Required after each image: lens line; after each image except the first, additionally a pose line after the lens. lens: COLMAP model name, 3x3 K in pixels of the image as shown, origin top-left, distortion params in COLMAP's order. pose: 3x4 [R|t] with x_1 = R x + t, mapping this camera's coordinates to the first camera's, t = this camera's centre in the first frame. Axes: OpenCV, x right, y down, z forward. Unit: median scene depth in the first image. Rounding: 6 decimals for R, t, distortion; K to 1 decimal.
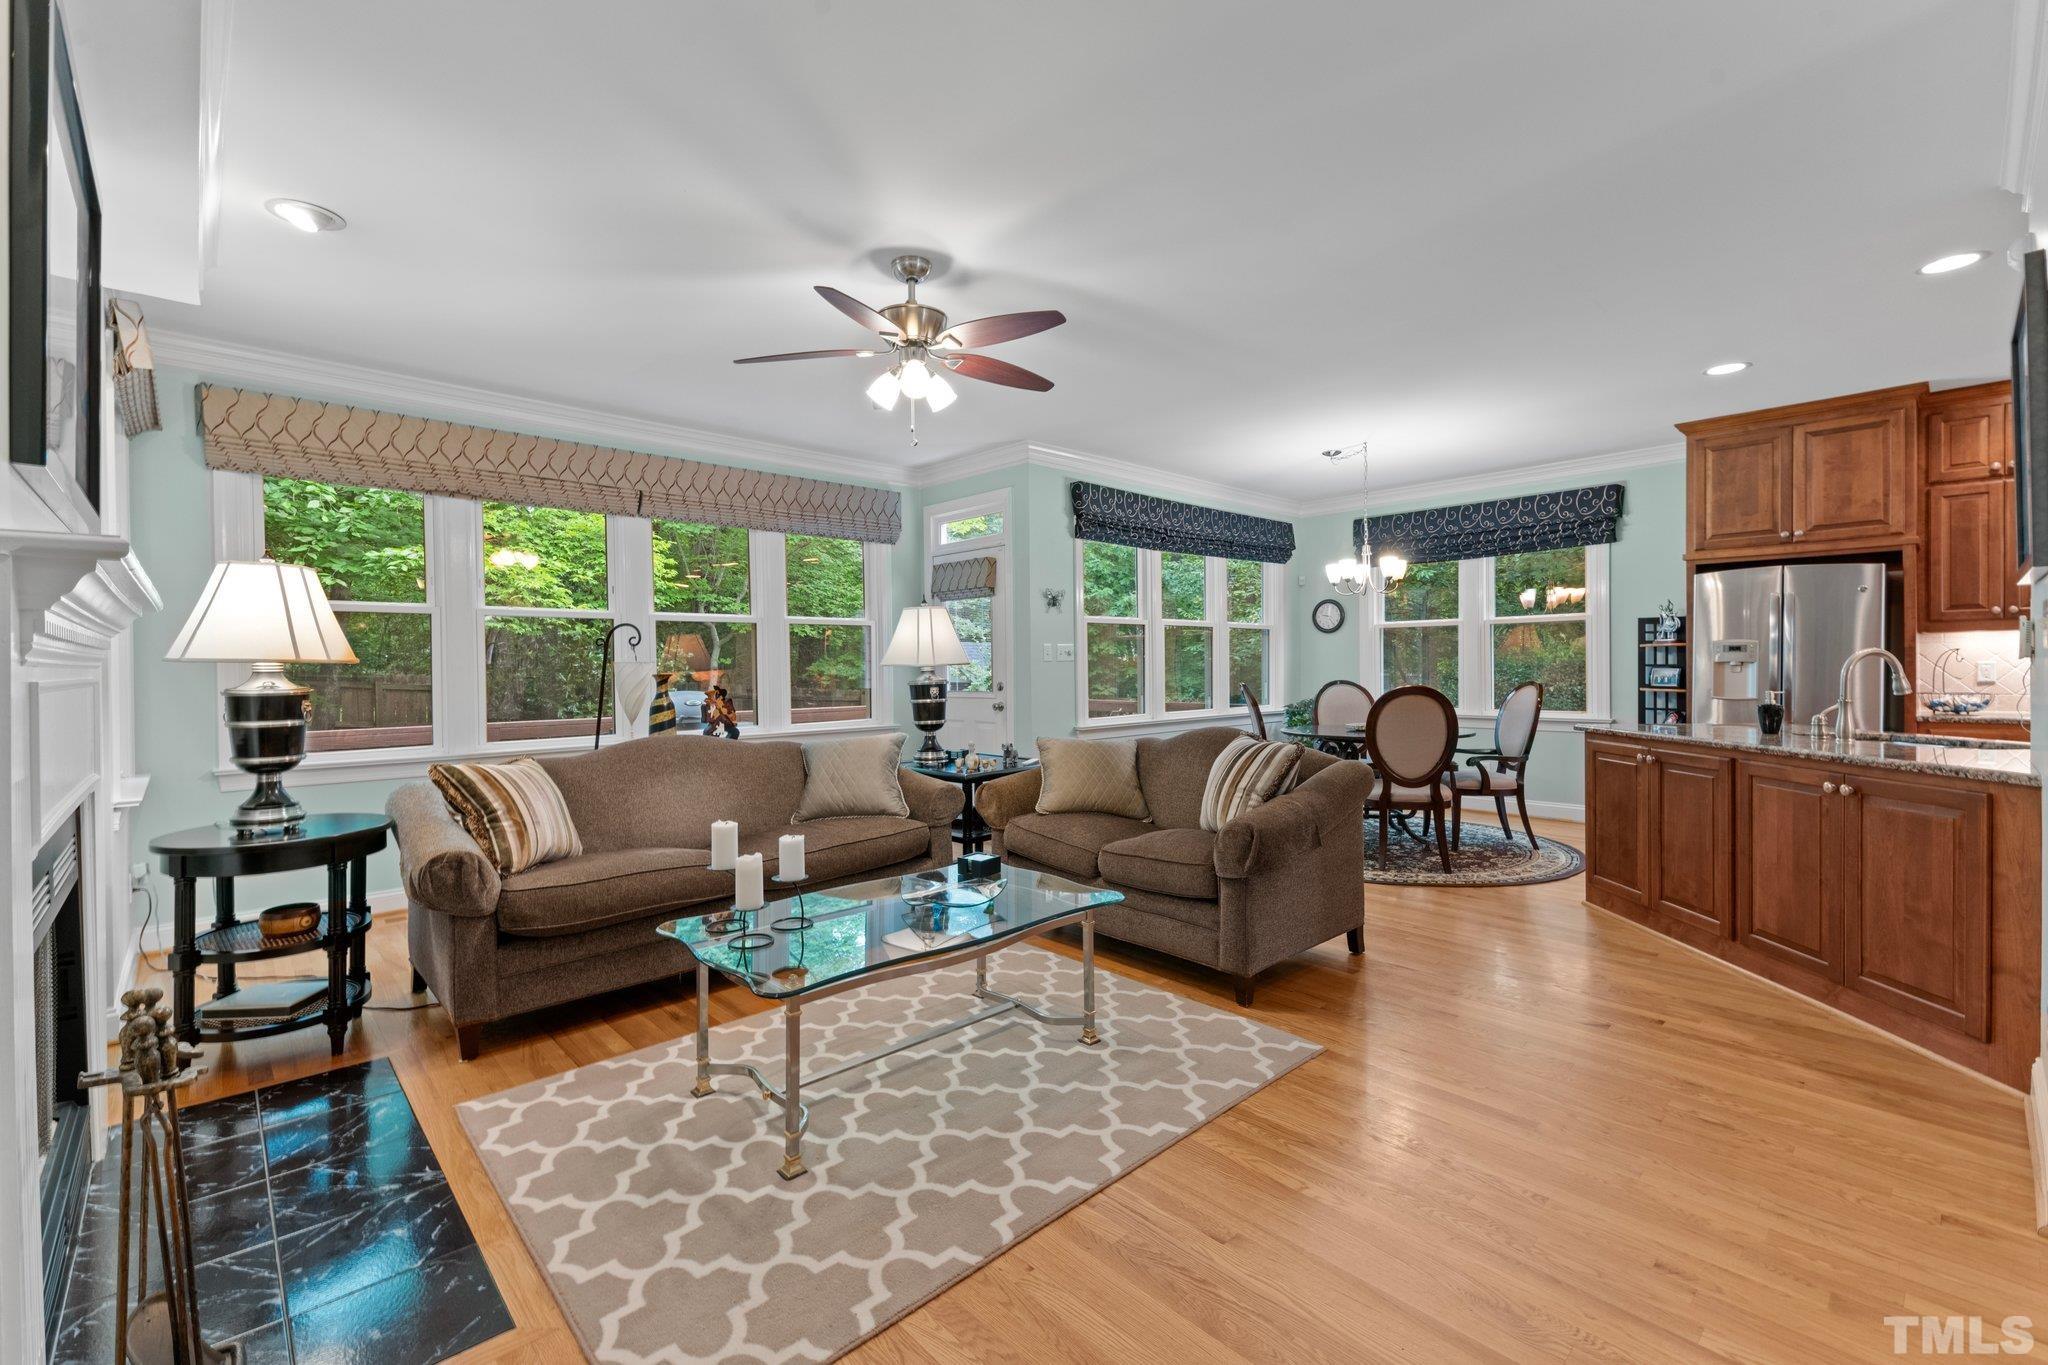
lens RADIAL K [[859.4, 0, 1019.2], [0, 859.4, 674.6], [0, 0, 1]] dist [0.027233, -0.012302]
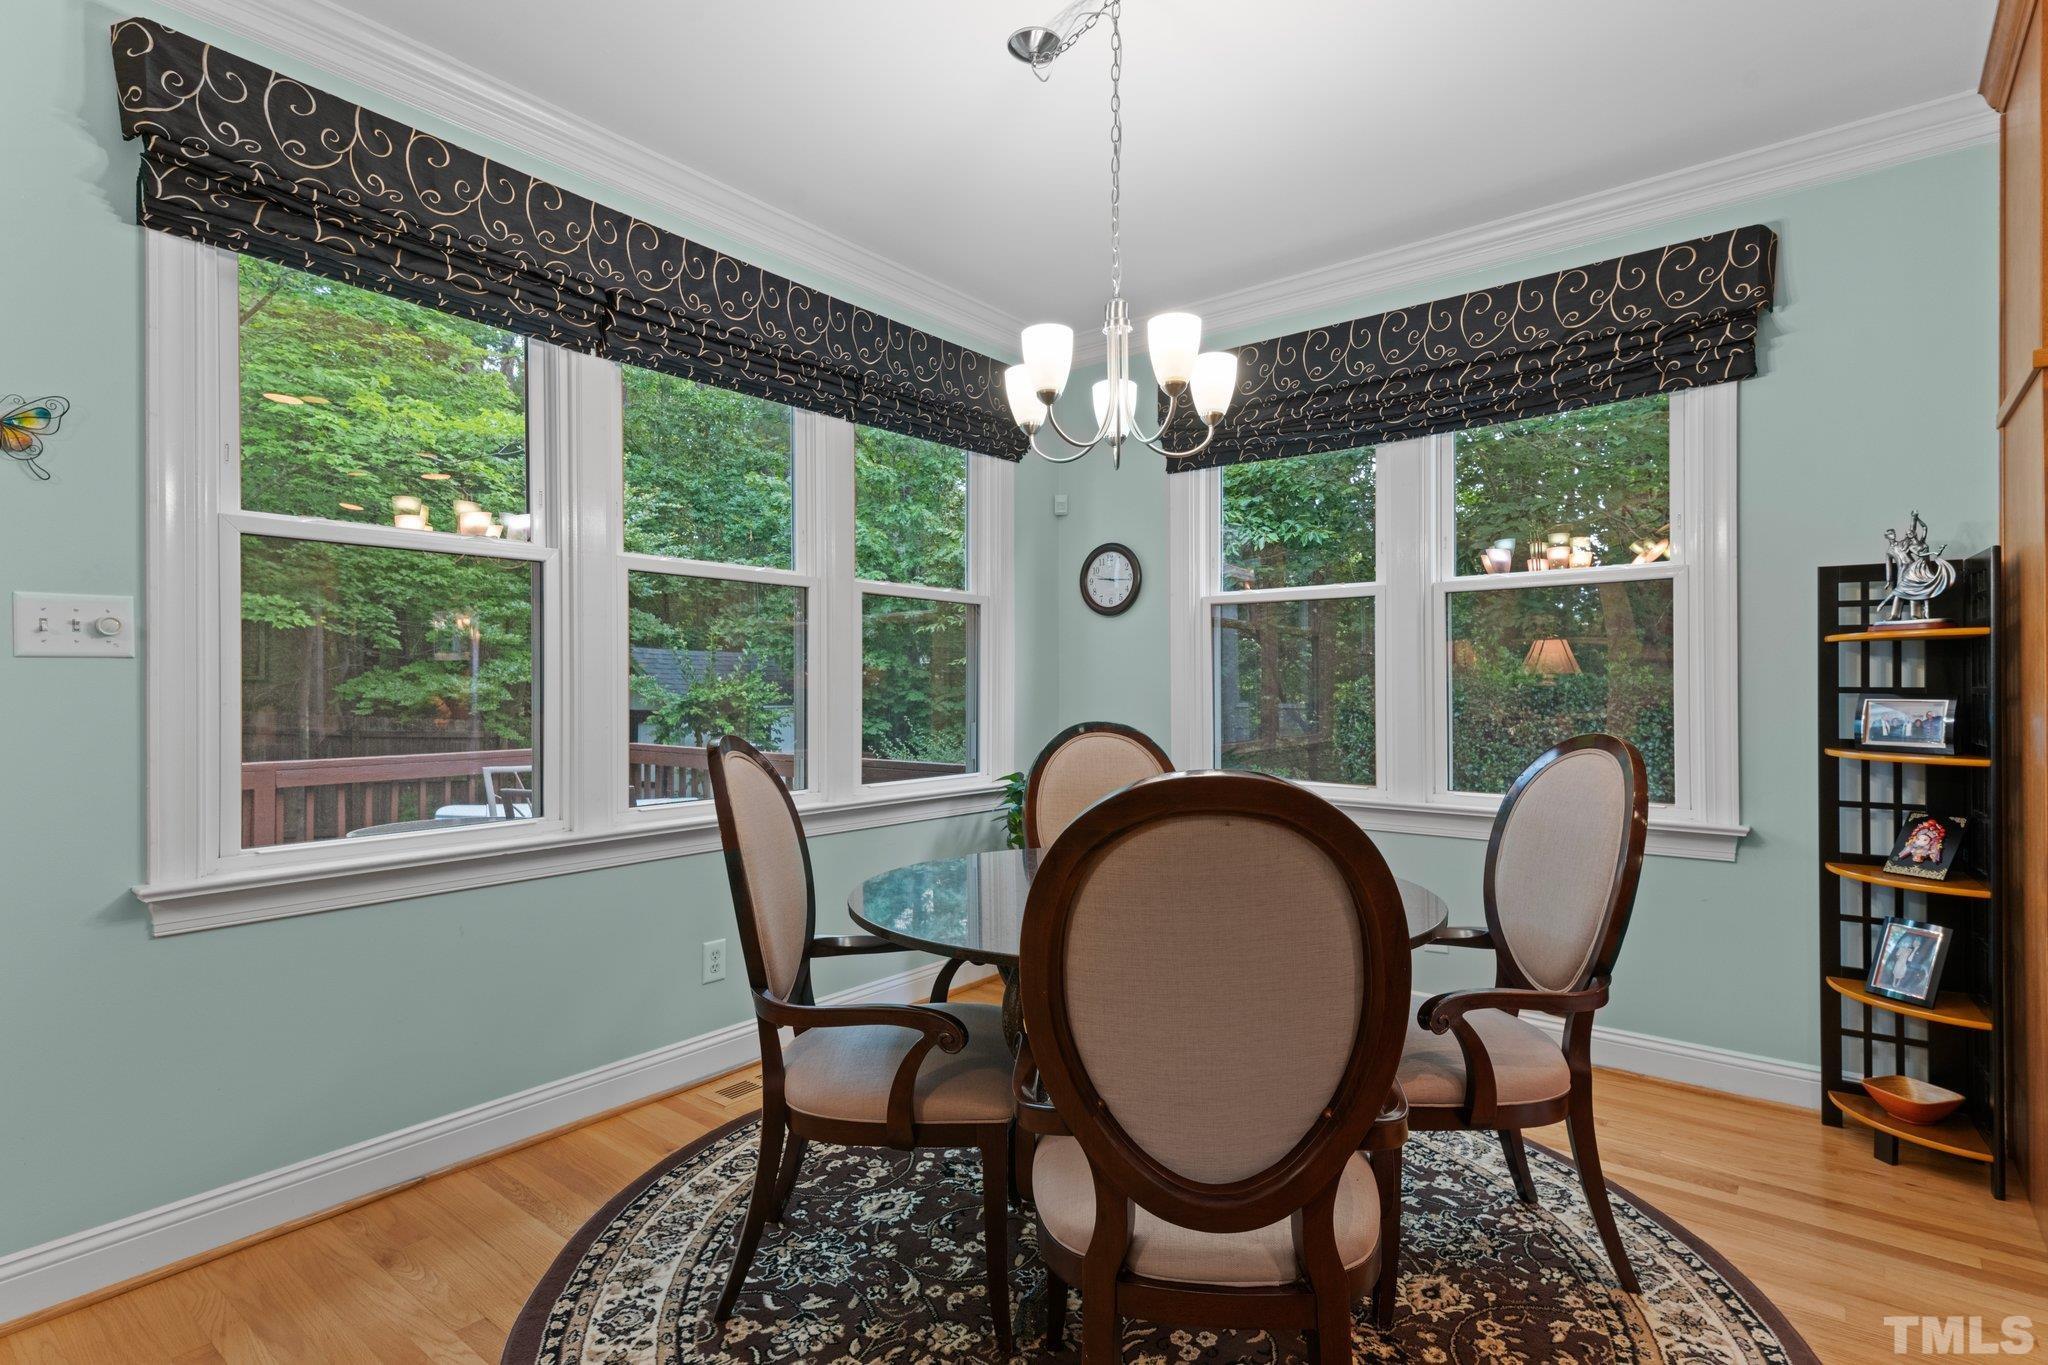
lens RADIAL K [[1006.6, 0, 1024.0], [0, 1006.6, 682.5], [0, 0, 1]] dist [0.020263, -0.000638]
pose [[0.988322, 0.010249, 0.152038, 0.312656], [-0.007759, 0.999826, -0.016961, -0.003923], [-0.152185, 0.015583, 0.988229, 0.640493]]
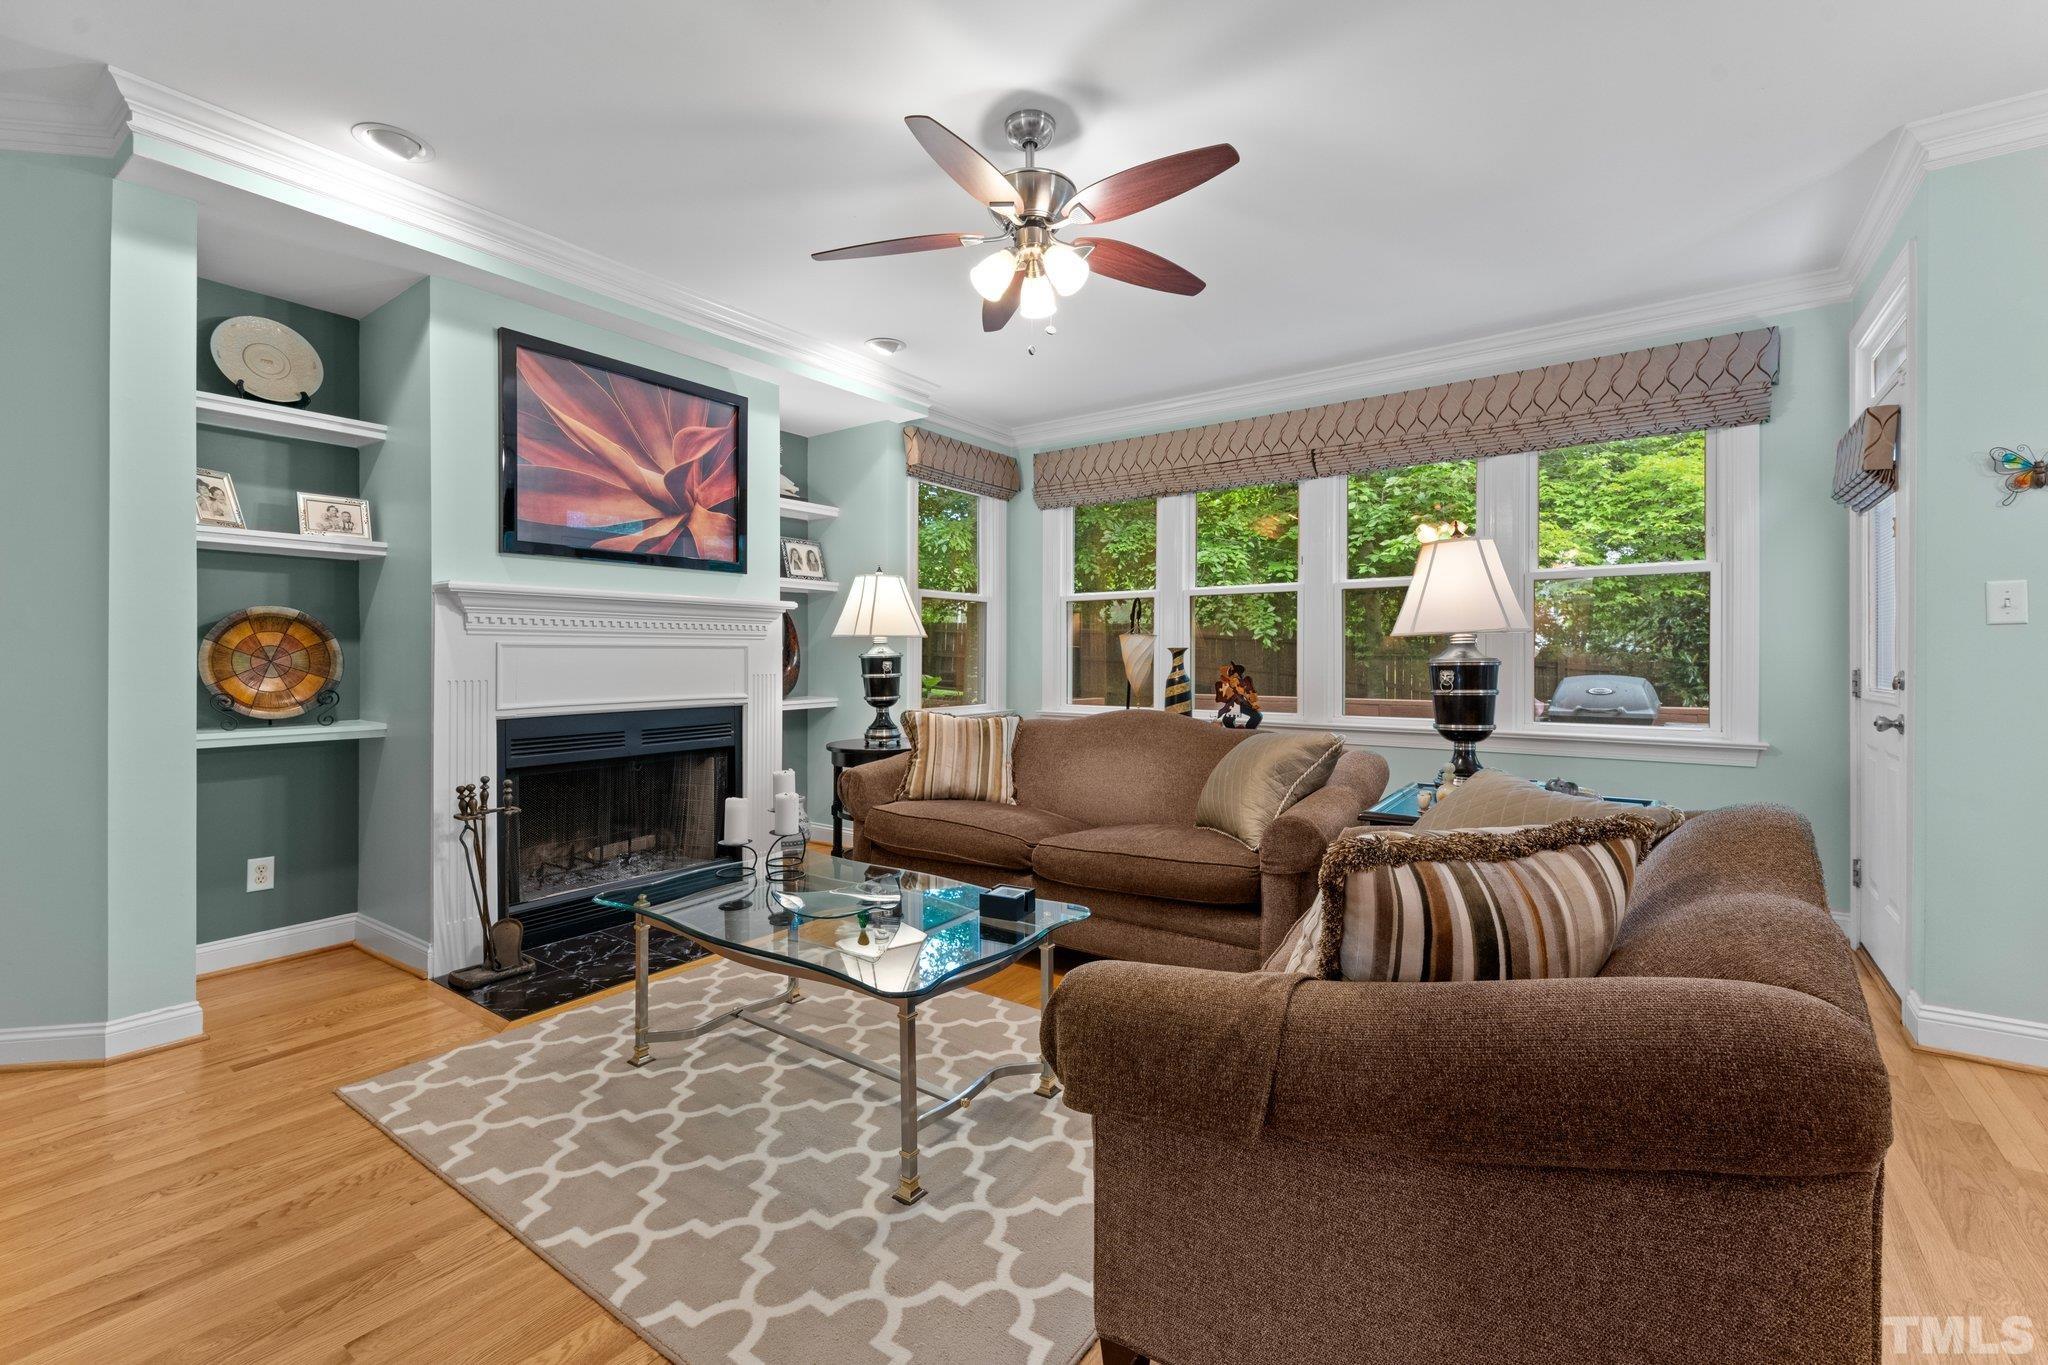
lens RADIAL K [[871.1, 0, 1019.2], [0, 871.1, 659.9], [0, 0, 1]] dist [0.035073, -0.016540]
pose [[0.194140, 0.014343, -0.980869, 0.359914], [-0.011424, 0.999858, 0.012359, 0.002393], [0.980907, 0.008806, 0.194276, 0.452673]]
